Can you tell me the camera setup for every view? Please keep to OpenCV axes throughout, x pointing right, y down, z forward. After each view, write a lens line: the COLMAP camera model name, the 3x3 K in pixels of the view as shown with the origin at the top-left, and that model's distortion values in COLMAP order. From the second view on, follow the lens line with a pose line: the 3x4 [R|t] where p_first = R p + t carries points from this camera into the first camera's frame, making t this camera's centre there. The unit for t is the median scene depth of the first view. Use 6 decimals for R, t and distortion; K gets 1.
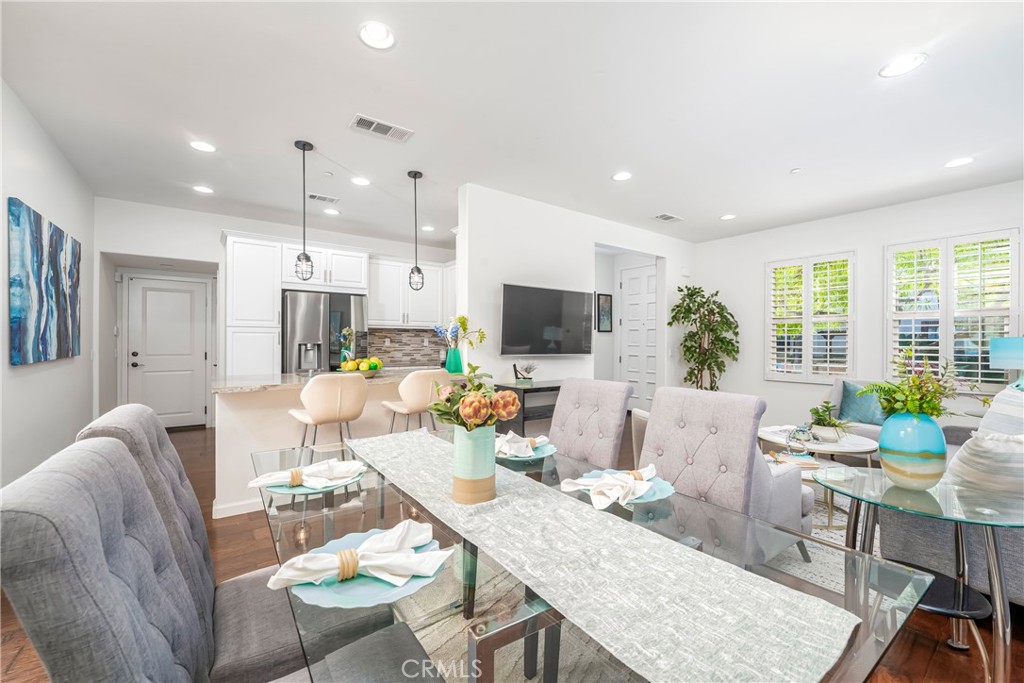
lens RADIAL K [[417.1, 0, 512.6], [0, 417.1, 342.2], [0, 0, 1]] dist [-0.015637, 0.002608]
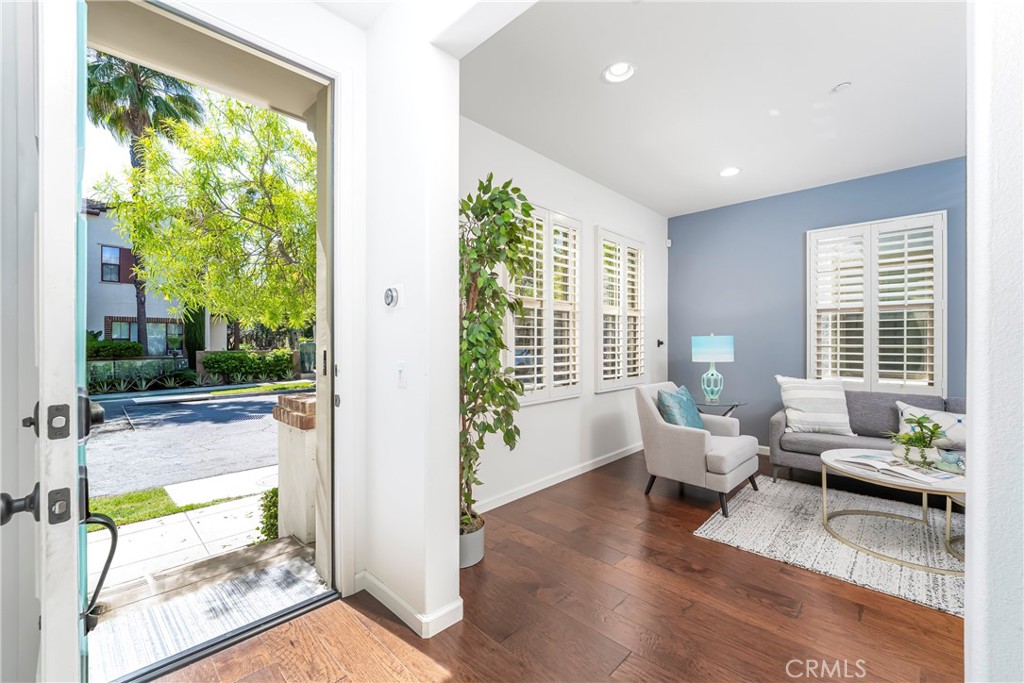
lens RADIAL K [[417.1, 0, 518.3], [0, 417.1, 340.0], [0, 0, 1]] dist [-0.015637, 0.002608]
pose [[-0.190337, 0.000219, 0.981719, 0.086731], [0.001914, 0.999998, 0.000148, 0.002521], [-0.981717, 0.001907, -0.190337, 1.209443]]
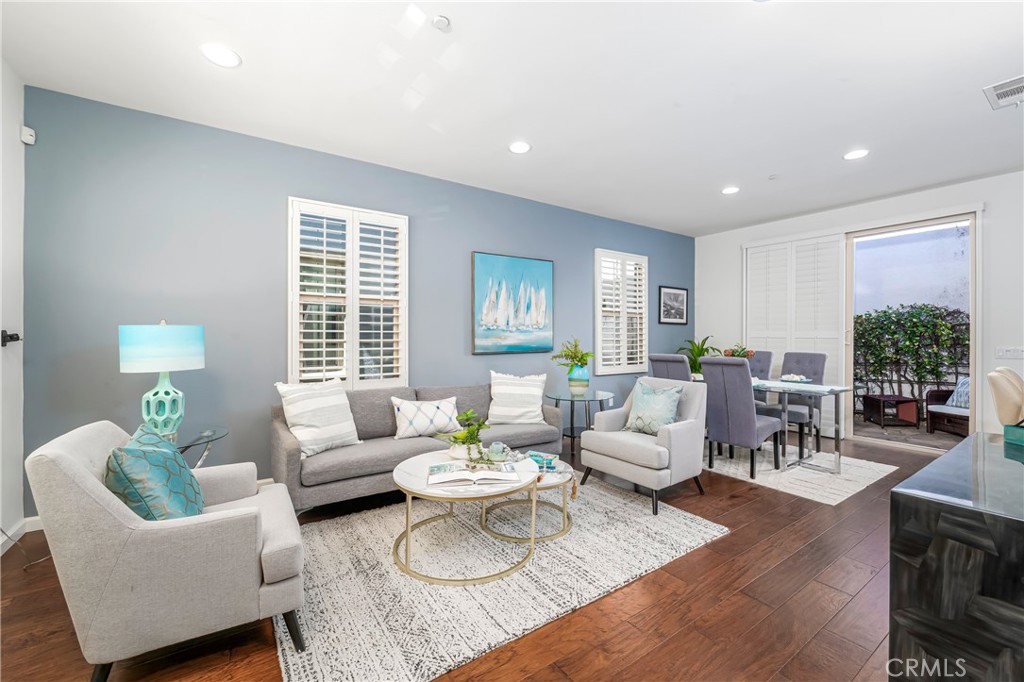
lens RADIAL K [[417.1, 0, 512.6], [0, 417.1, 335.6], [0, 0, 1]] dist [-0.015637, 0.002608]
pose [[-0.999725, -0.006505, 0.022518, 0.425322], [-0.006502, 0.999979, 0.000206, 0.004352], [-0.022519, 0.000060, -0.999746, 1.133266]]
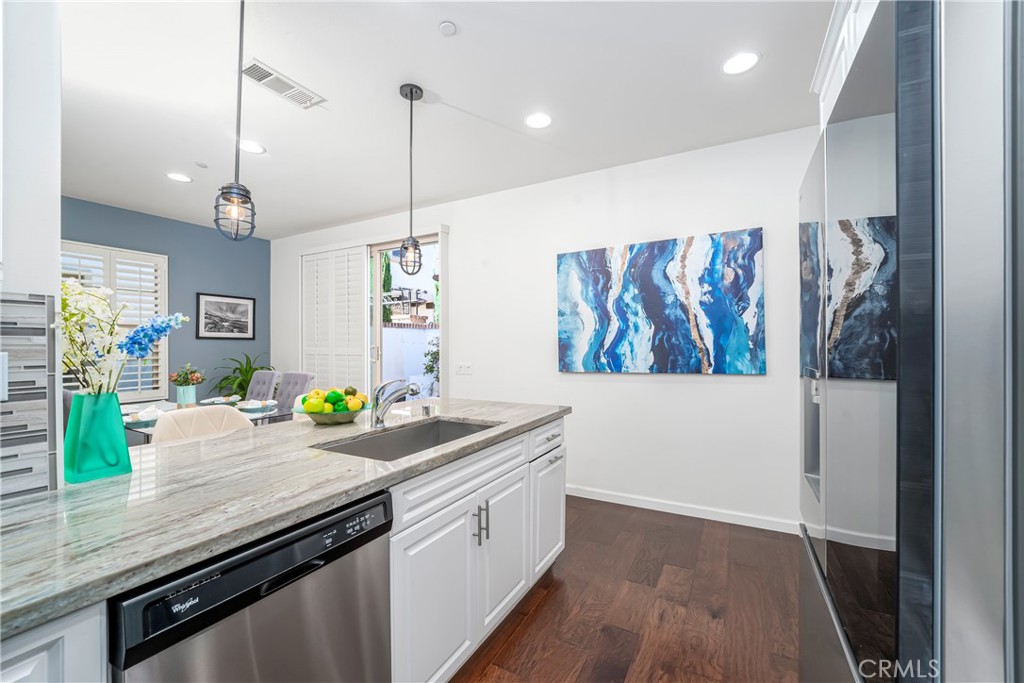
lens RADIAL K [[417.1, 0, 510.4], [0, 417.1, 342.1], [0, 0, 1]] dist [-0.015637, 0.002608]
pose [[-0.902807, -0.003327, -0.430032, -0.228716], [0.001212, 0.999946, -0.010282, -0.014034], [0.430043, -0.009804, -0.902755, 1.131820]]
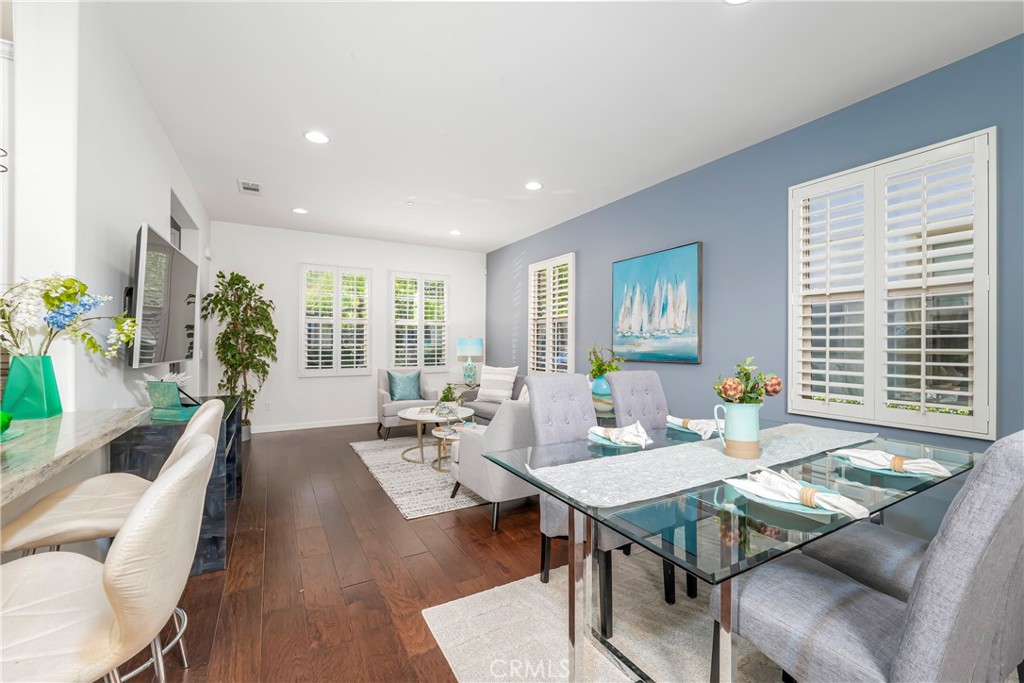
lens RADIAL K [[417.1, 0, 514.4], [0, 417.1, 341.7], [0, 0, 1]] dist [-0.015637, 0.002608]
pose [[0.092581, -0.001865, 0.995703, -0.396347], [-0.000107, 0.999998, 0.001883, 0.001643], [-0.995705, -0.000281, 0.092581, 0.406252]]
